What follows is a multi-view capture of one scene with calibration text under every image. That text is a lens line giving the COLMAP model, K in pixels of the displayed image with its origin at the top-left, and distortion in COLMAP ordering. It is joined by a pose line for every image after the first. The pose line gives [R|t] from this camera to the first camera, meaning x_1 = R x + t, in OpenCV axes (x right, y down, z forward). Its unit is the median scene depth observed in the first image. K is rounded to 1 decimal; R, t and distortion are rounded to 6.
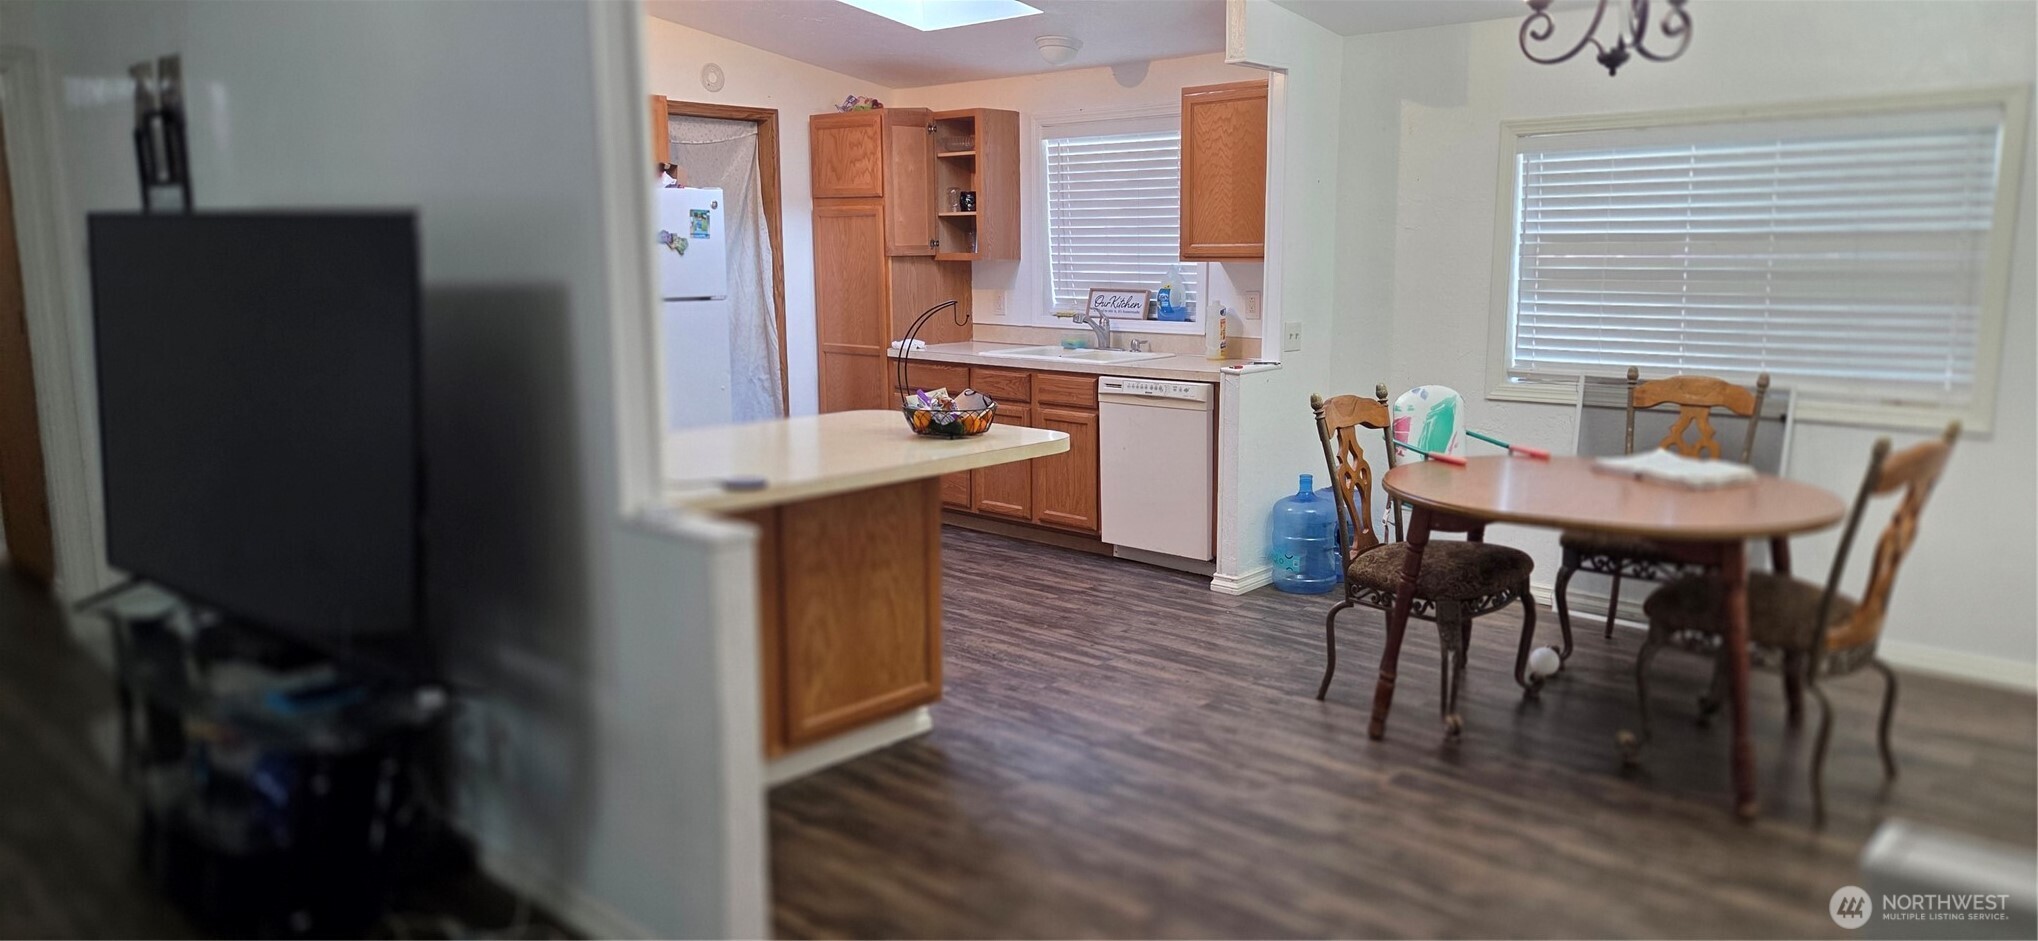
lens RADIAL K [[1341.0, 0, 1039.6], [0, 1341.0, 461.4], [0, 0, 1]] dist [0.106314, -0.105078]
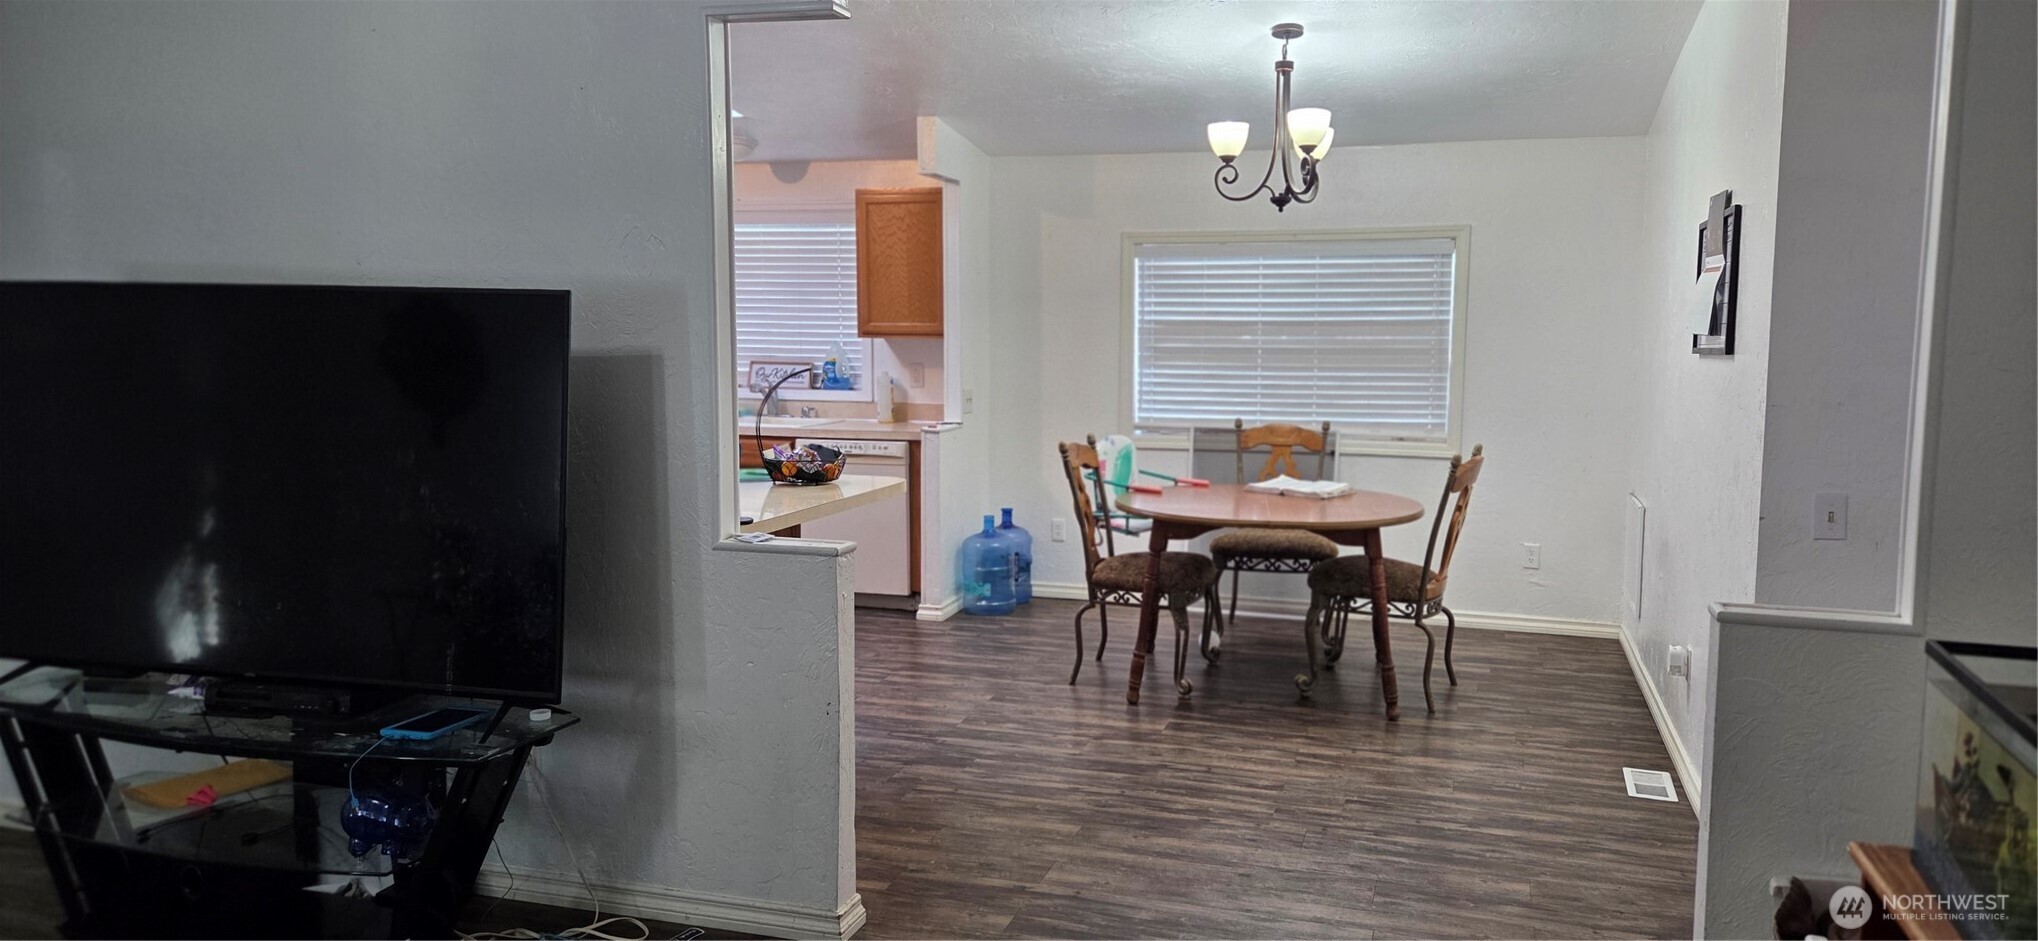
lens RADIAL K [[1341.0, 0, 1039.6], [0, 1341.0, 461.4], [0, 0, 1]] dist [0.106314, -0.105078]
pose [[0.906928, -0.033838, 0.419924, -0.326919], [0.057852, 0.997329, -0.044579, 0.022442], [-0.417294, 0.064723, 0.906464, -0.129348]]
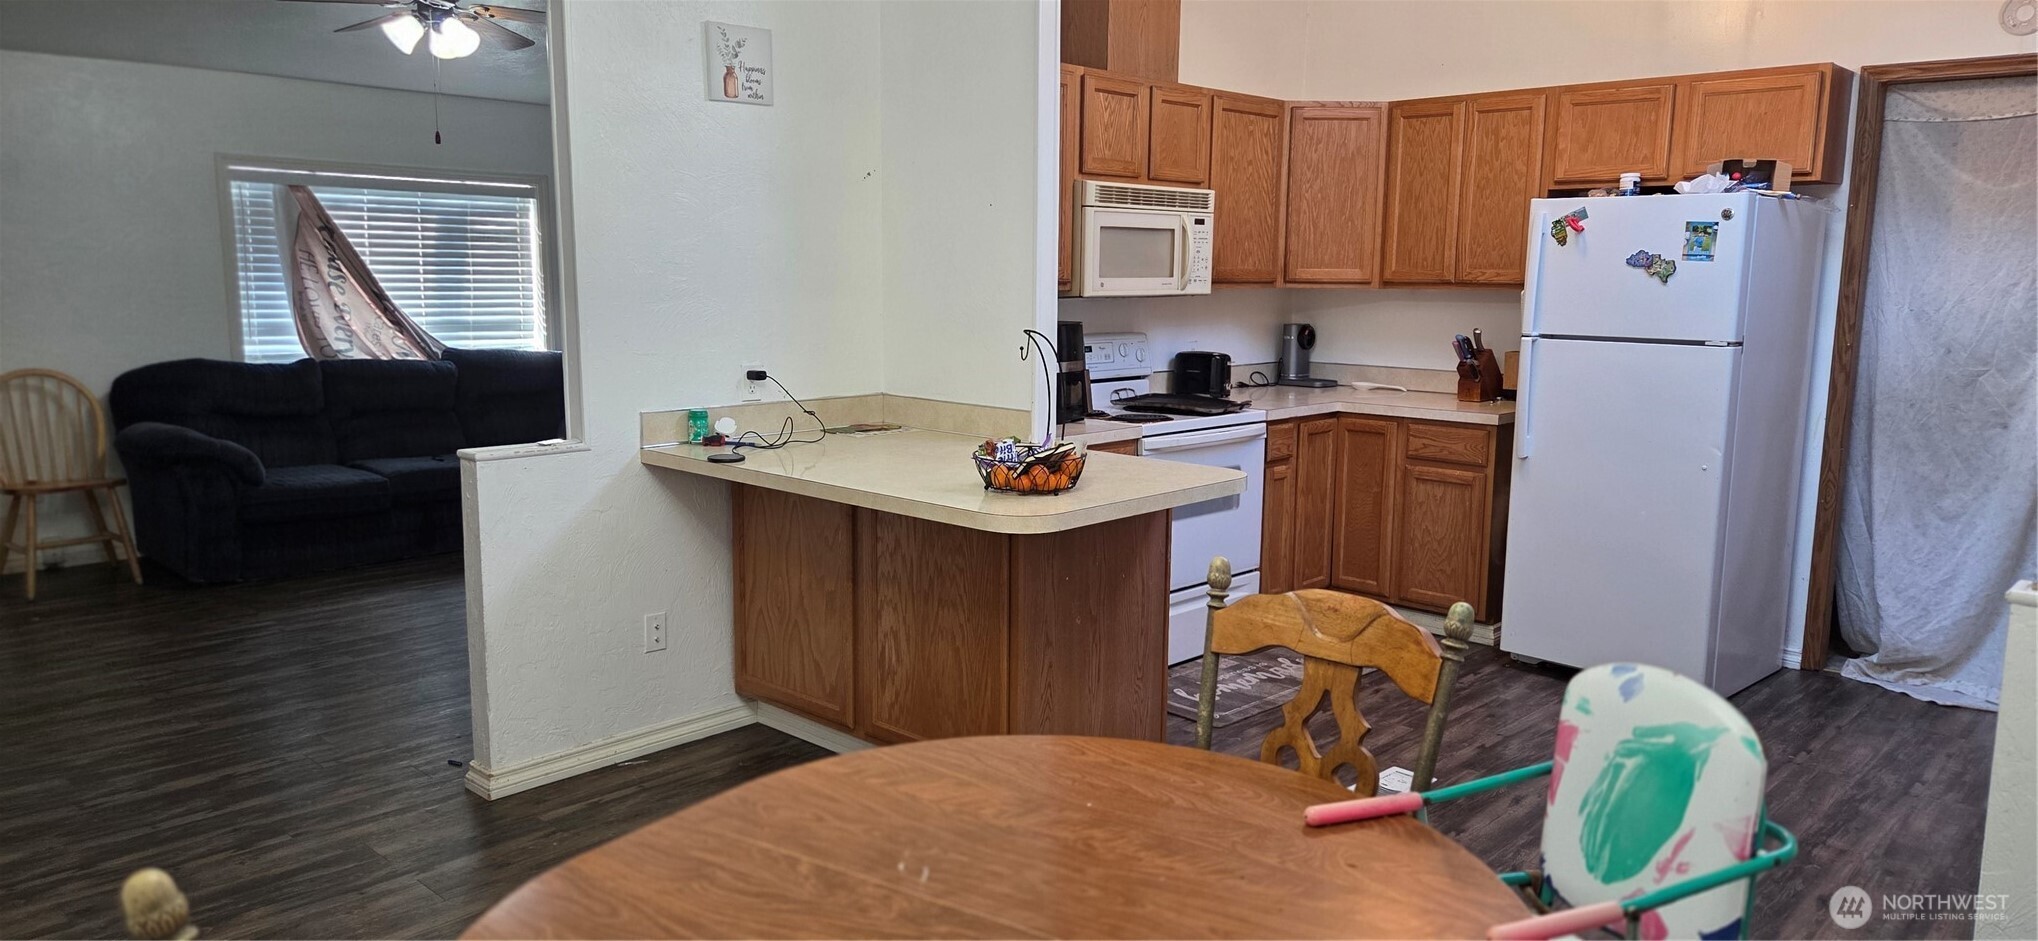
lens RADIAL K [[1341.0, 0, 1039.6], [0, 1341.0, 461.4], [0, 0, 1]] dist [0.106314, -0.105078]
pose [[0.001934, 0.149103, -0.988820, 0.664624], [-0.172004, 0.974134, 0.146552, -0.140696], [0.985094, 0.169797, 0.027530, 0.856527]]
